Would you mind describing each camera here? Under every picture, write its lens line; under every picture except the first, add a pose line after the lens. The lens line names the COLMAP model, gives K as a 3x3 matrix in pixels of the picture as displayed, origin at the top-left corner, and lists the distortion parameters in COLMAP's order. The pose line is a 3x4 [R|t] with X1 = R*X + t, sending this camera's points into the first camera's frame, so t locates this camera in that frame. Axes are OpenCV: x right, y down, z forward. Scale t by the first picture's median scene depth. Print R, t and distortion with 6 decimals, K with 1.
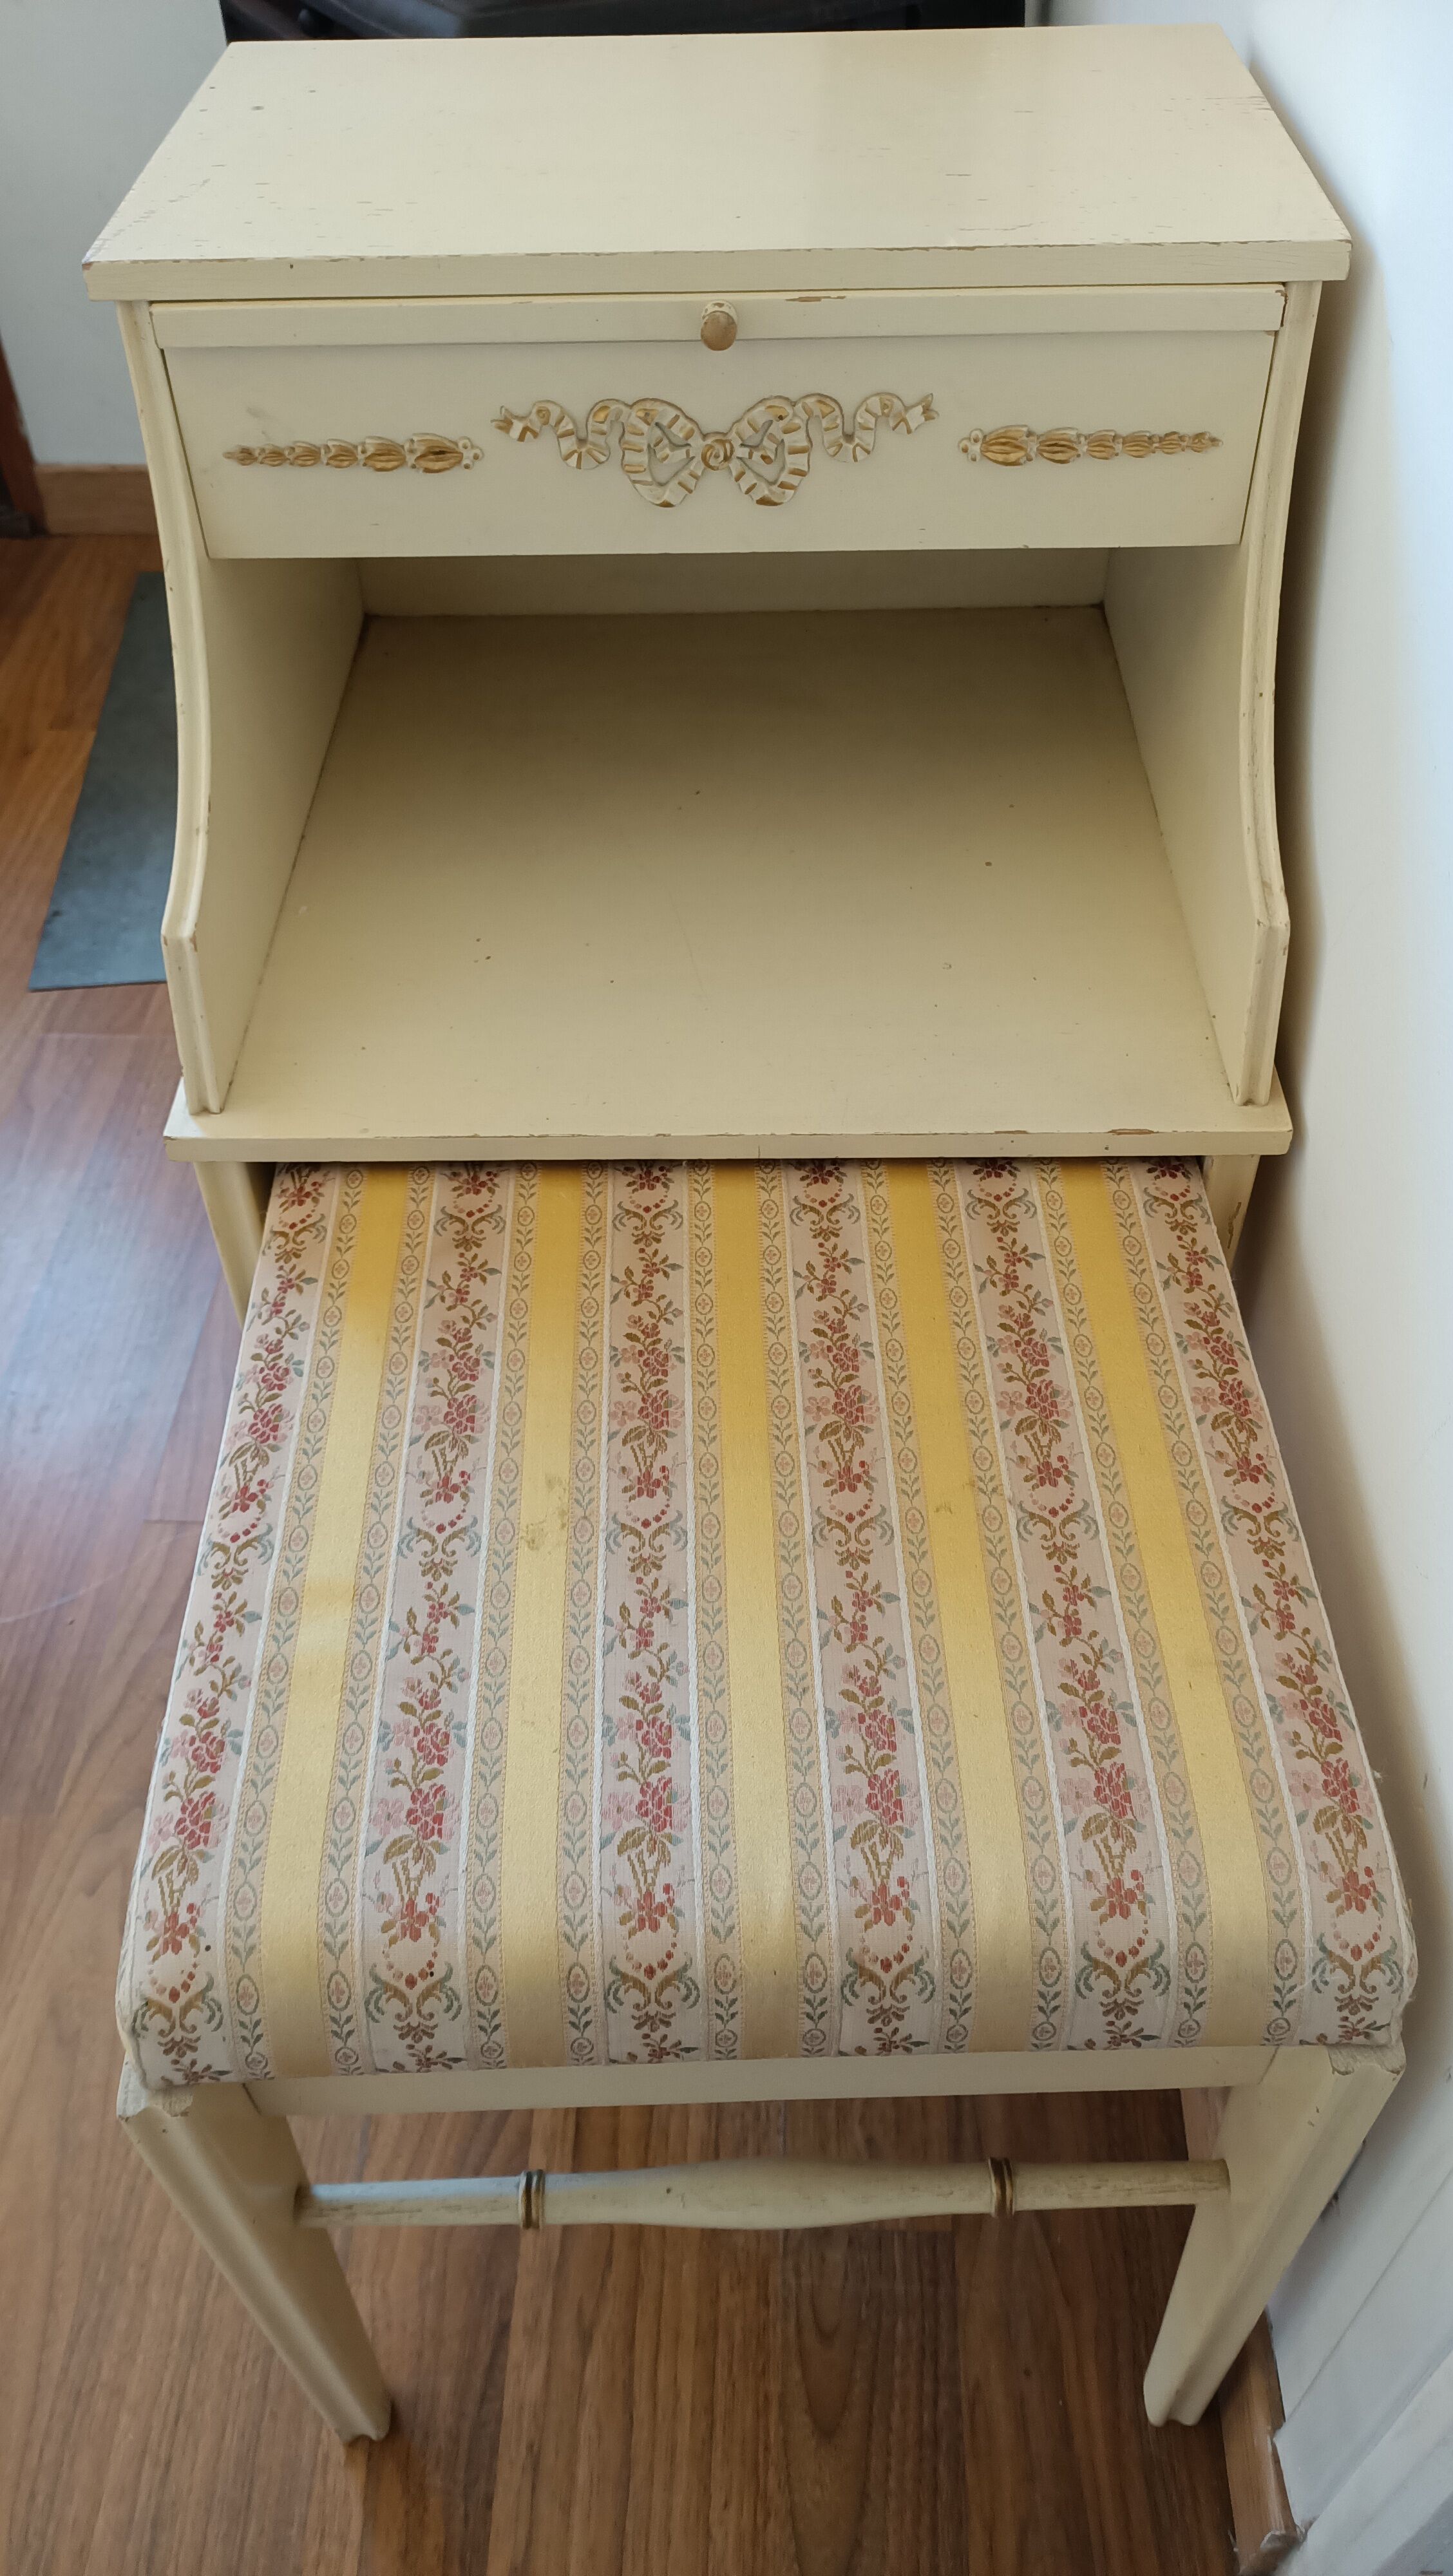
lens RADIAL K [[1974.4, 0, 725.3], [0, 1974.4, 1300.1], [0, 0, 1]] dist [0.033125, -0.054886]
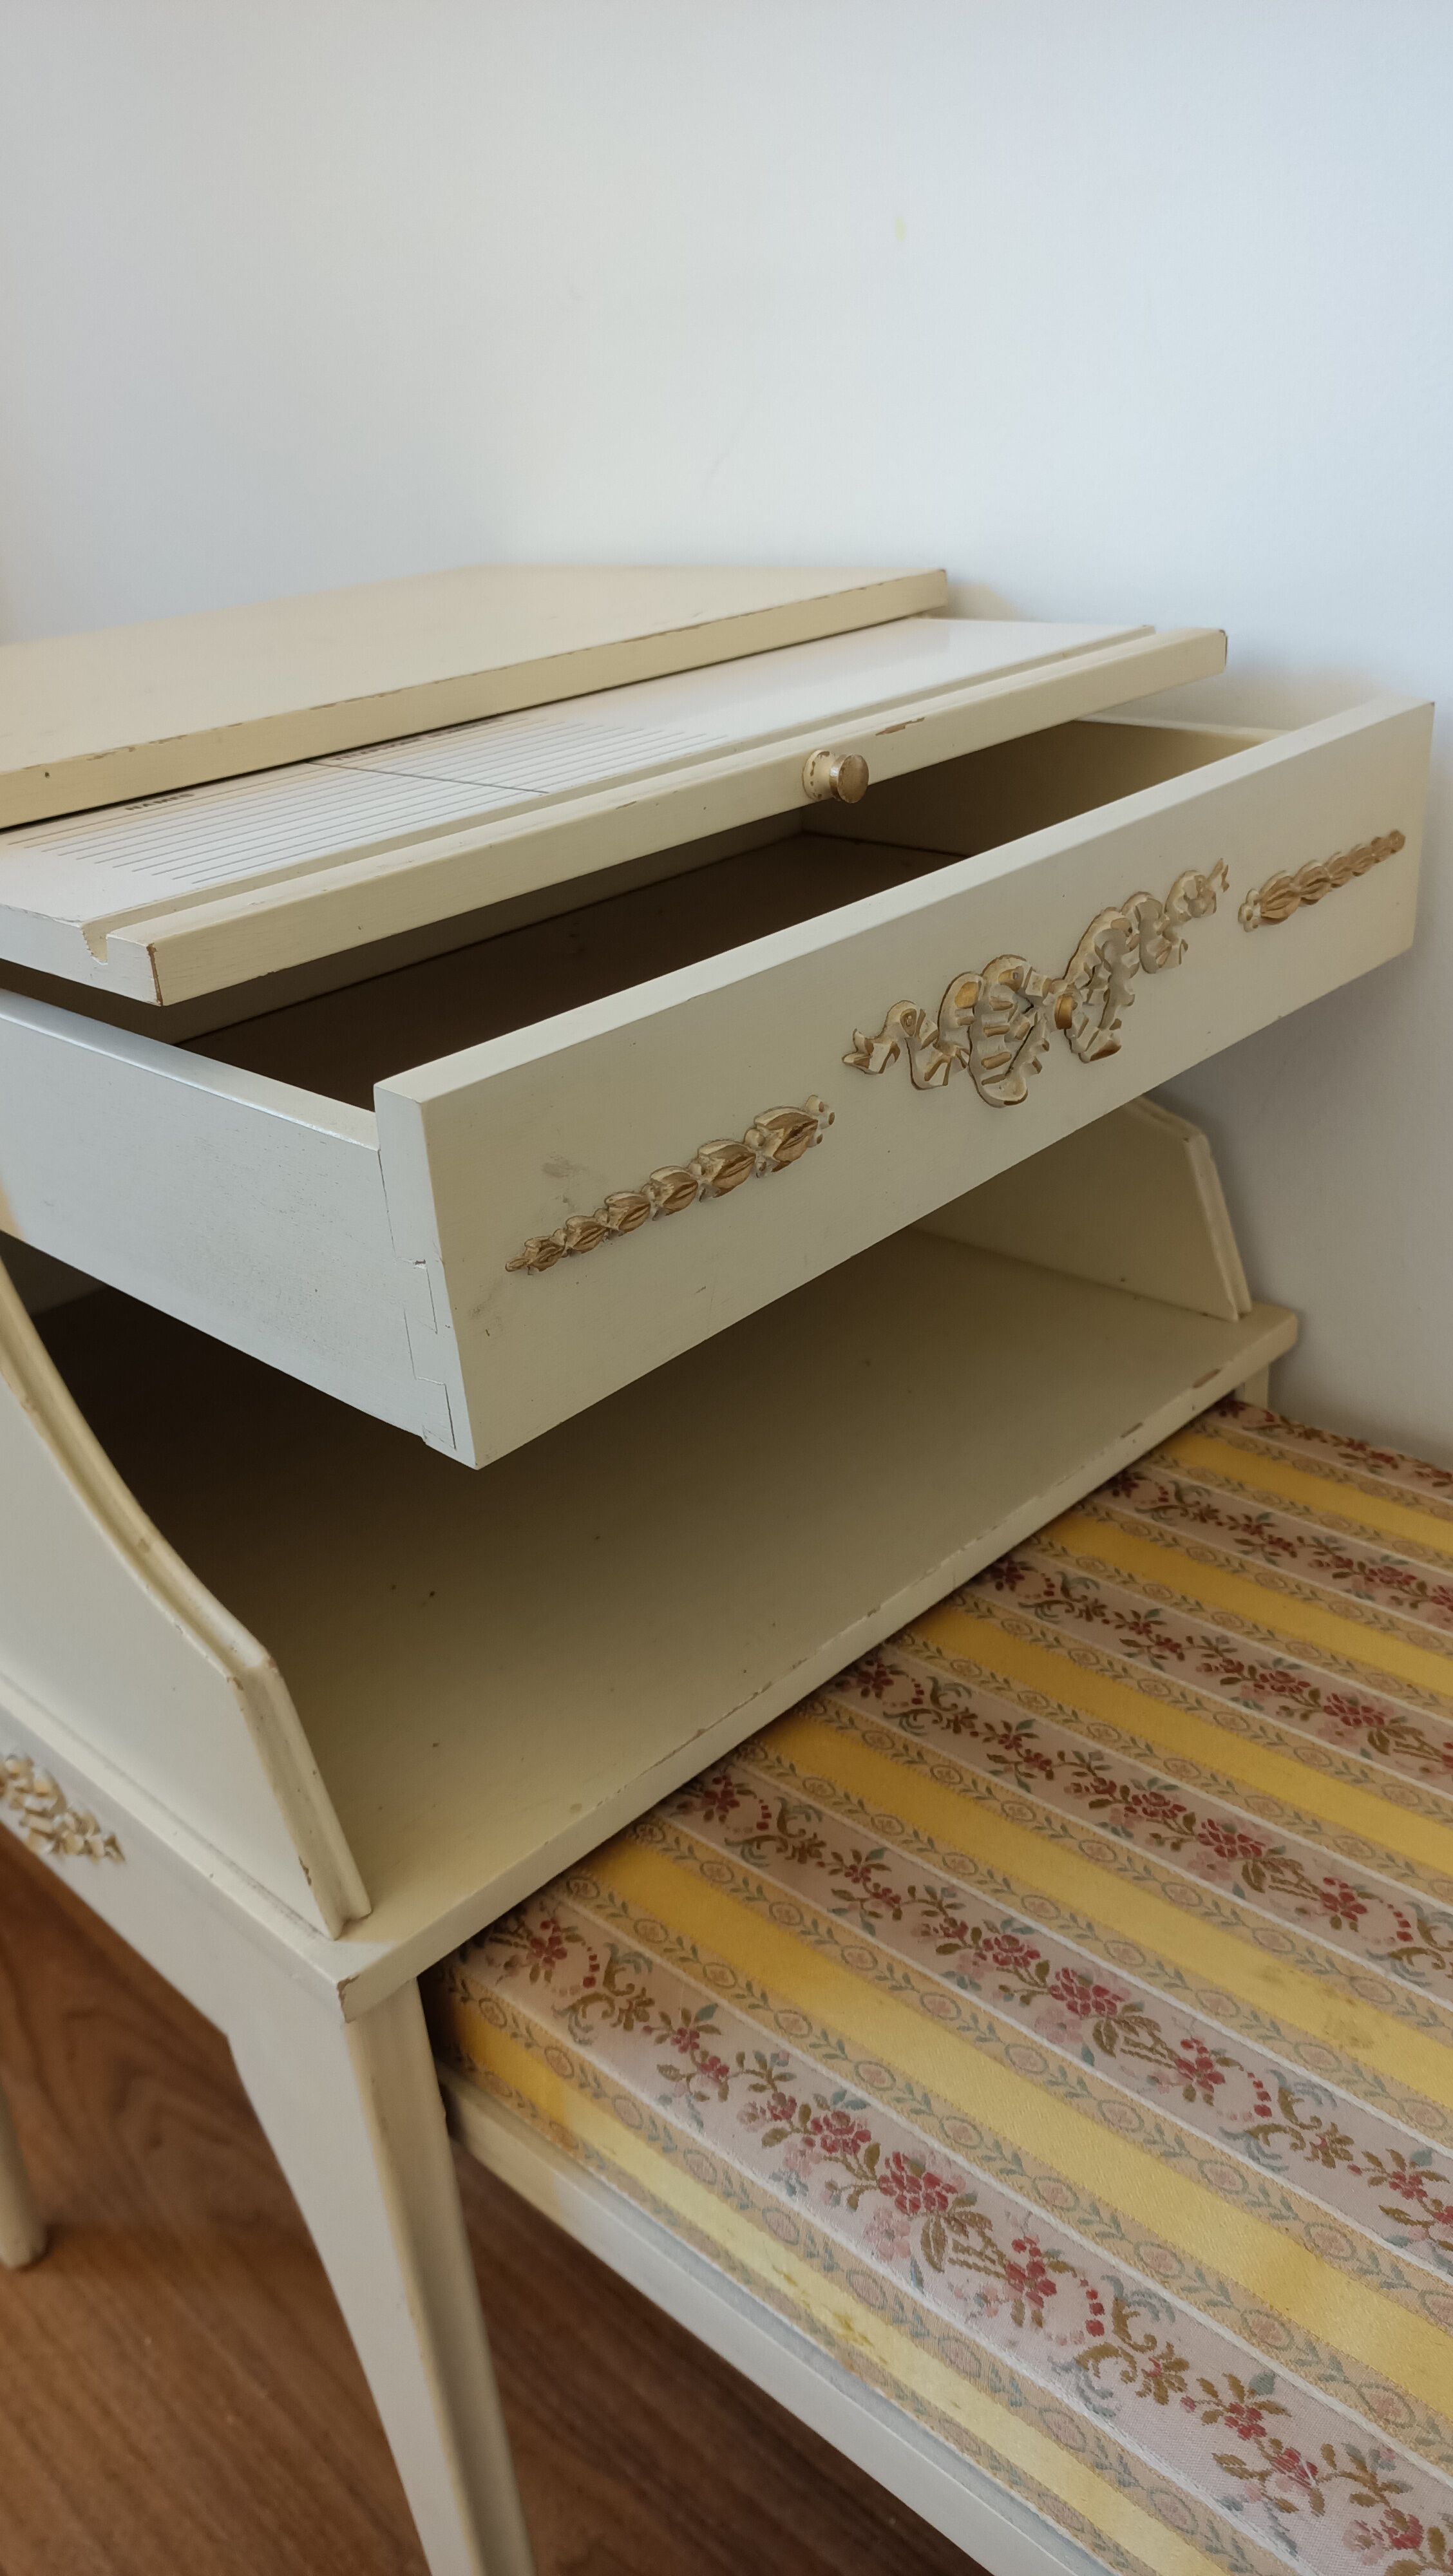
lens RADIAL K [[1974.4, 0, 725.3], [0, 1974.4, 1300.1], [0, 0, 1]] dist [0.033125, -0.054886]
pose [[0.702957, -0.358703, 0.614152, -0.559731], [0.565944, 0.805098, -0.177551, -0.085155], [-0.430764, 0.472386, 0.768956, 0.411032]]
